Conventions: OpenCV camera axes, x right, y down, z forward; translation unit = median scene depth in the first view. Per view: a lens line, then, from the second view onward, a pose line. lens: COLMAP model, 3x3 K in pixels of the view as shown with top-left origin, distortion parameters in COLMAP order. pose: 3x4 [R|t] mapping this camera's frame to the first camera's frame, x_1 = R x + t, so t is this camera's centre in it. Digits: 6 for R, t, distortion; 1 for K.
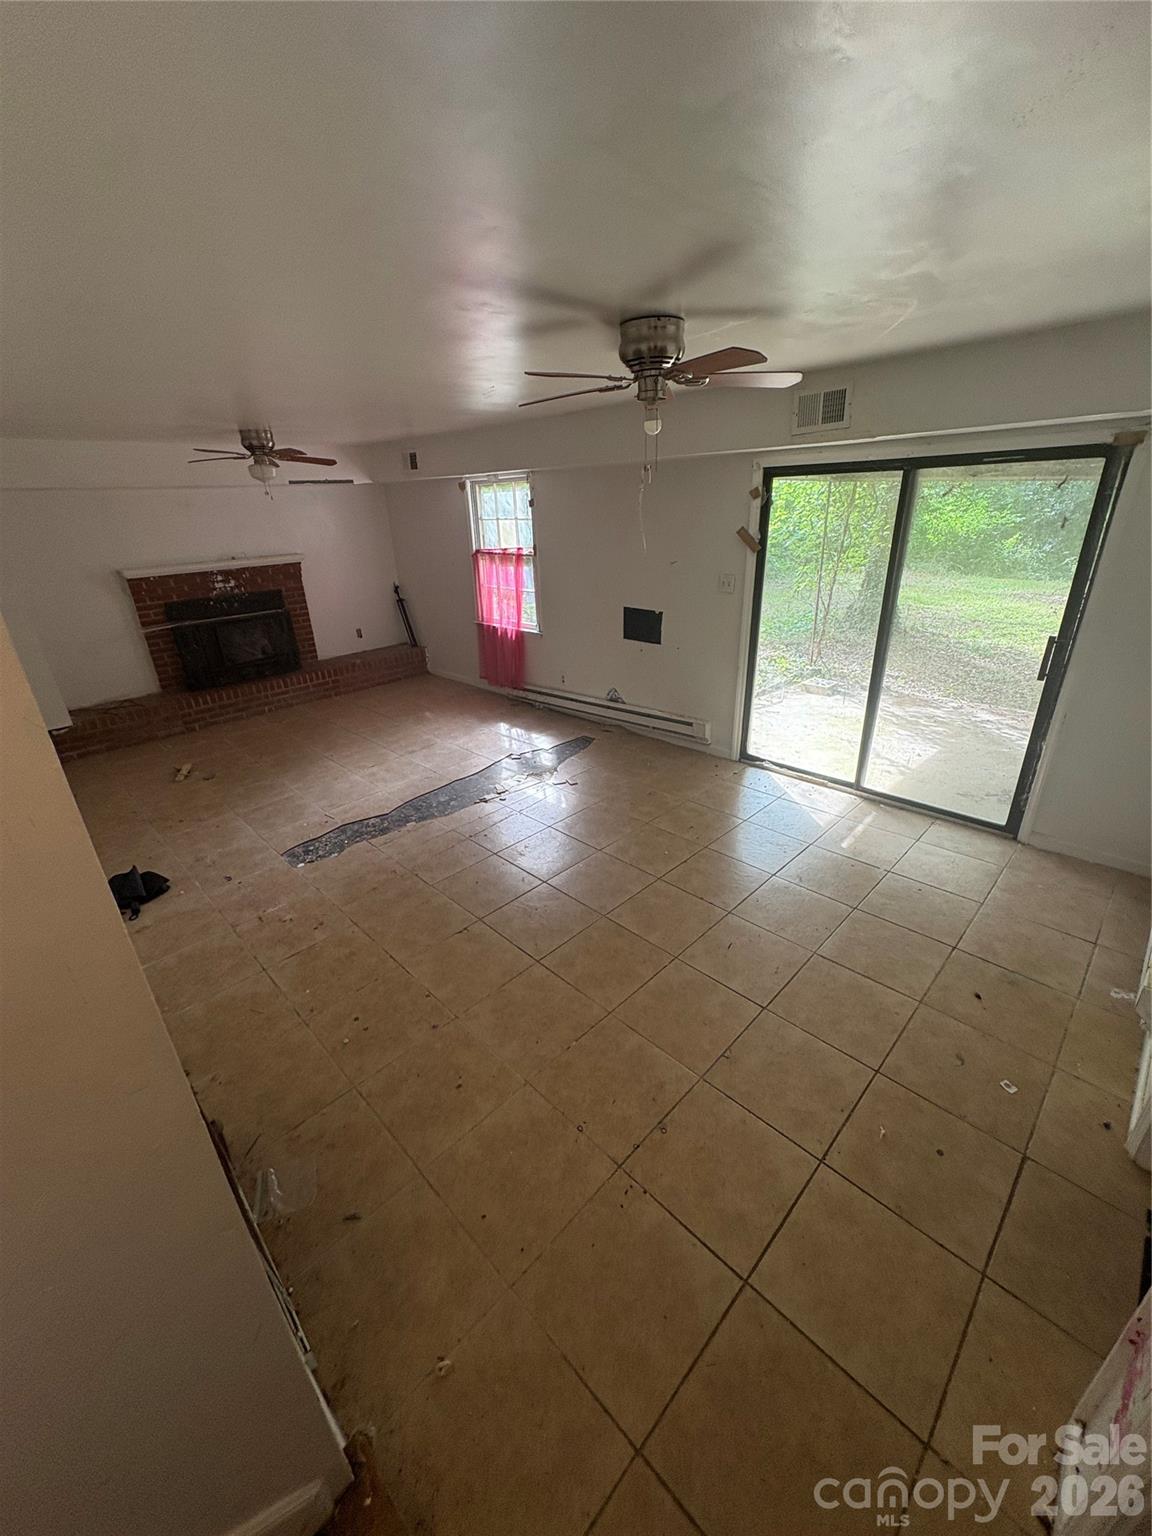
lens RADIAL K [[612.4, 0, 576.0], [0, 612.4, 772.0], [0, 0, 1]] dist [-0.002365, 0.000600]
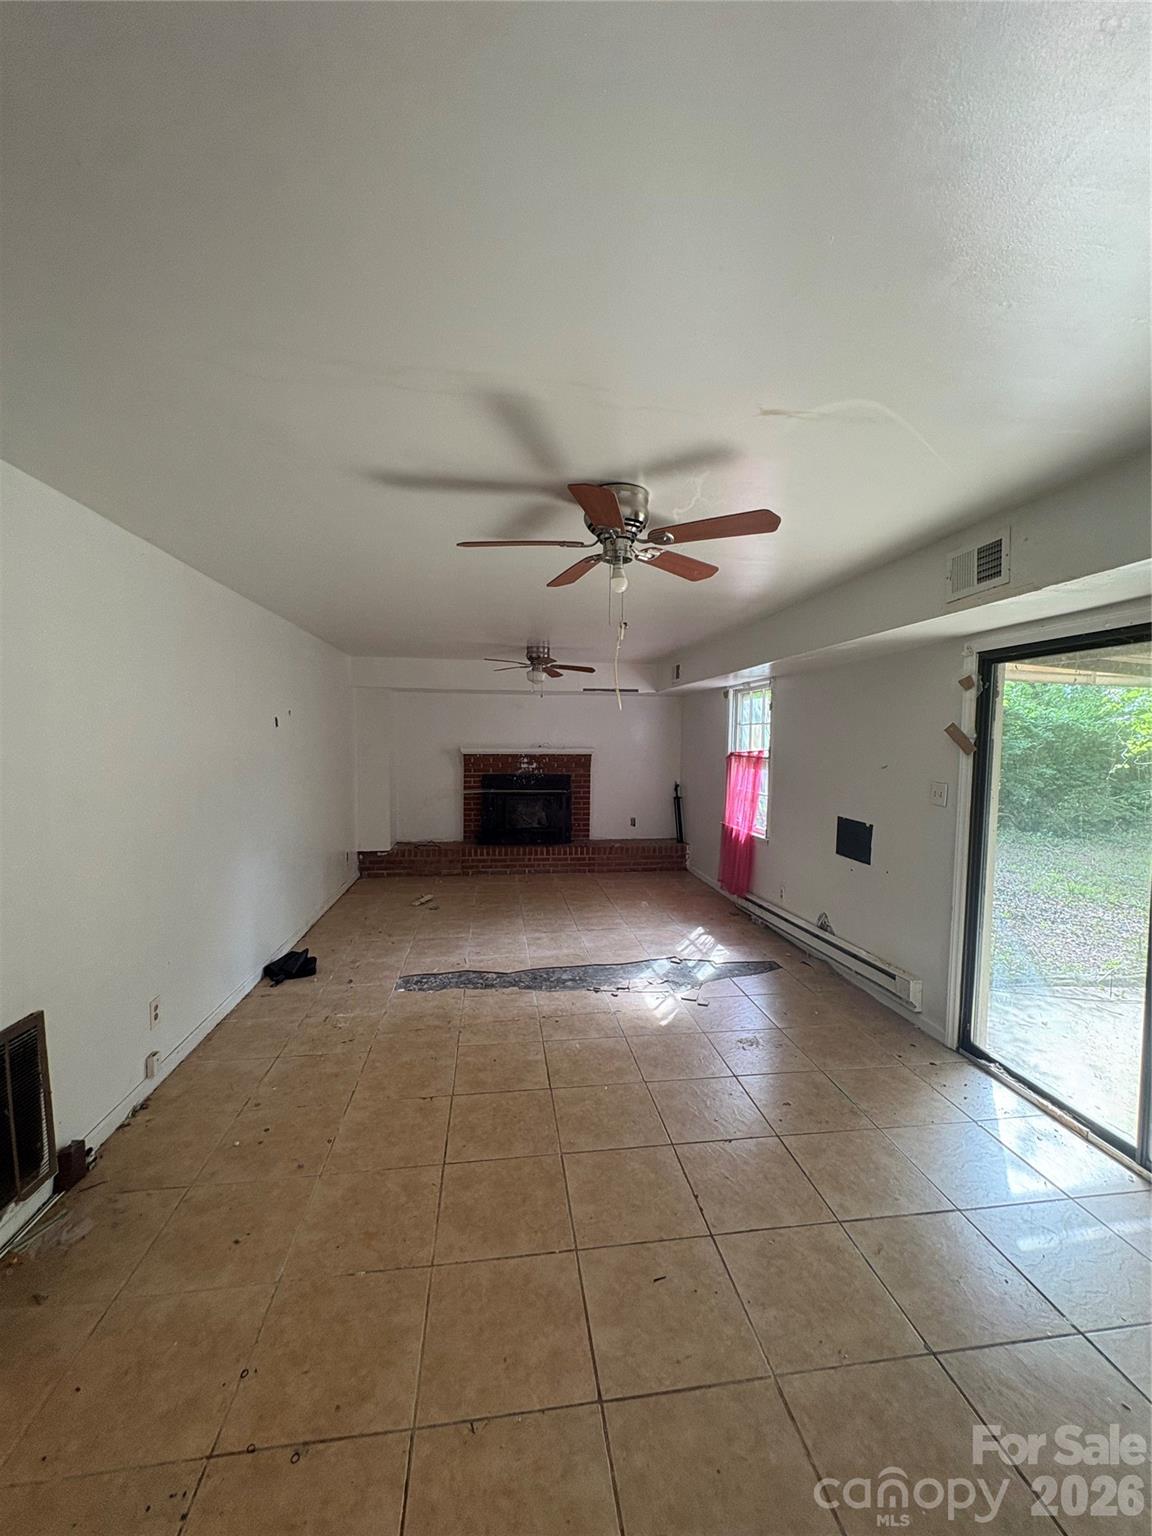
lens RADIAL K [[612.4, 0, 576.6], [0, 612.4, 769.9], [0, 0, 1]] dist [-0.002365, 0.000600]
pose [[0.794925, 0.076031, -0.601924, 0.288872], [-0.282980, 0.924055, -0.256993, -0.011353], [0.536672, 0.374623, 0.756070, 0.146483]]
